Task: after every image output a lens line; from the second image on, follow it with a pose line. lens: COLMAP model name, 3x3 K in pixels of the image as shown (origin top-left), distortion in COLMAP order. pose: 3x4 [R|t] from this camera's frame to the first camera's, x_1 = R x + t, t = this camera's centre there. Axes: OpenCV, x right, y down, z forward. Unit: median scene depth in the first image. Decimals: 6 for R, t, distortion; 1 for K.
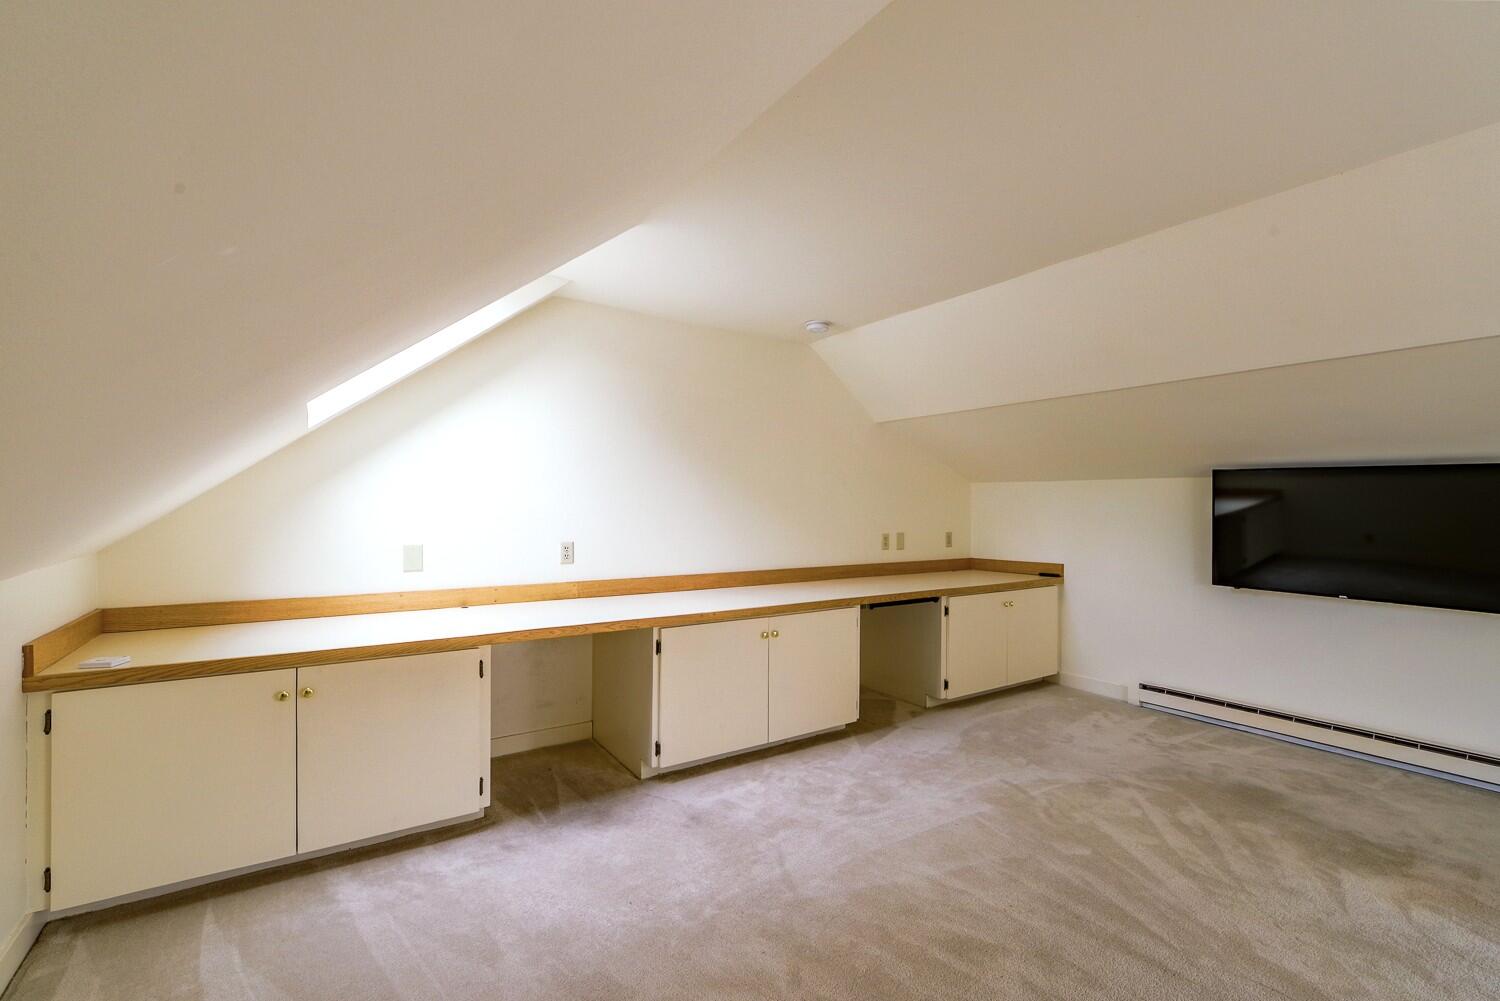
lens RADIAL K [[653.5, 0, 747.1], [0, 653.5, 504.1], [0, 0, 1]] dist [-0.007548, 0.000589]
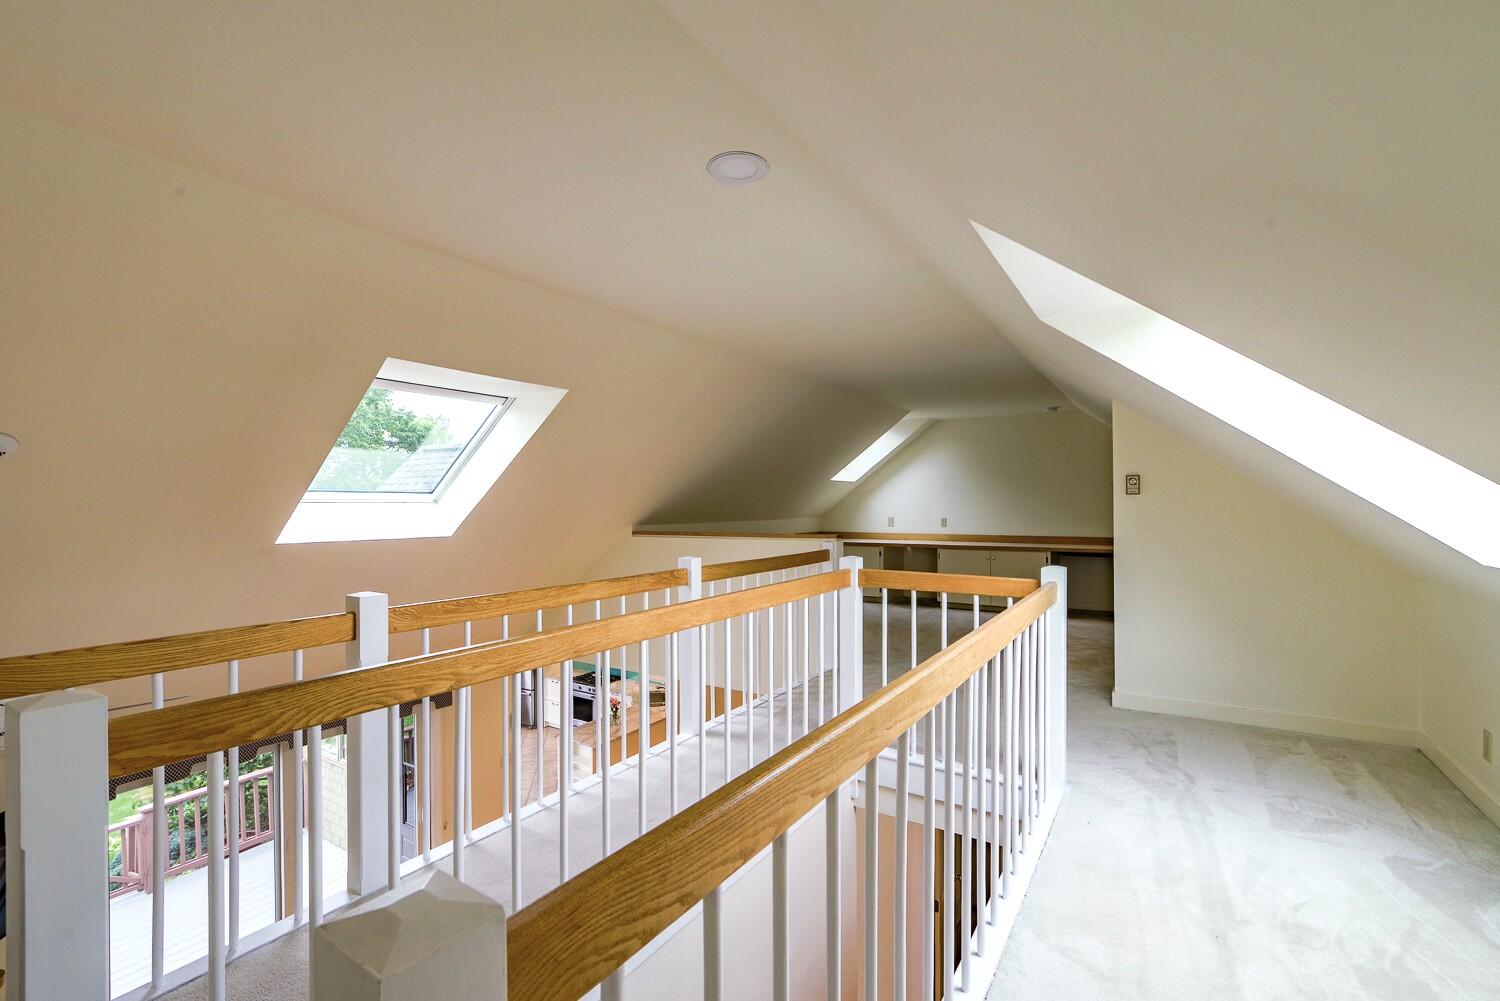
lens RADIAL K [[653.5, 0, 748.4], [0, 653.5, 508.4], [0, 0, 1]] dist [-0.007548, 0.000589]
pose [[0.394367, -0.008355, -0.918915, 1.888873], [0.008198, 0.999951, -0.005573, 0.034572], [0.918917, -0.005335, 0.394416, -0.712587]]
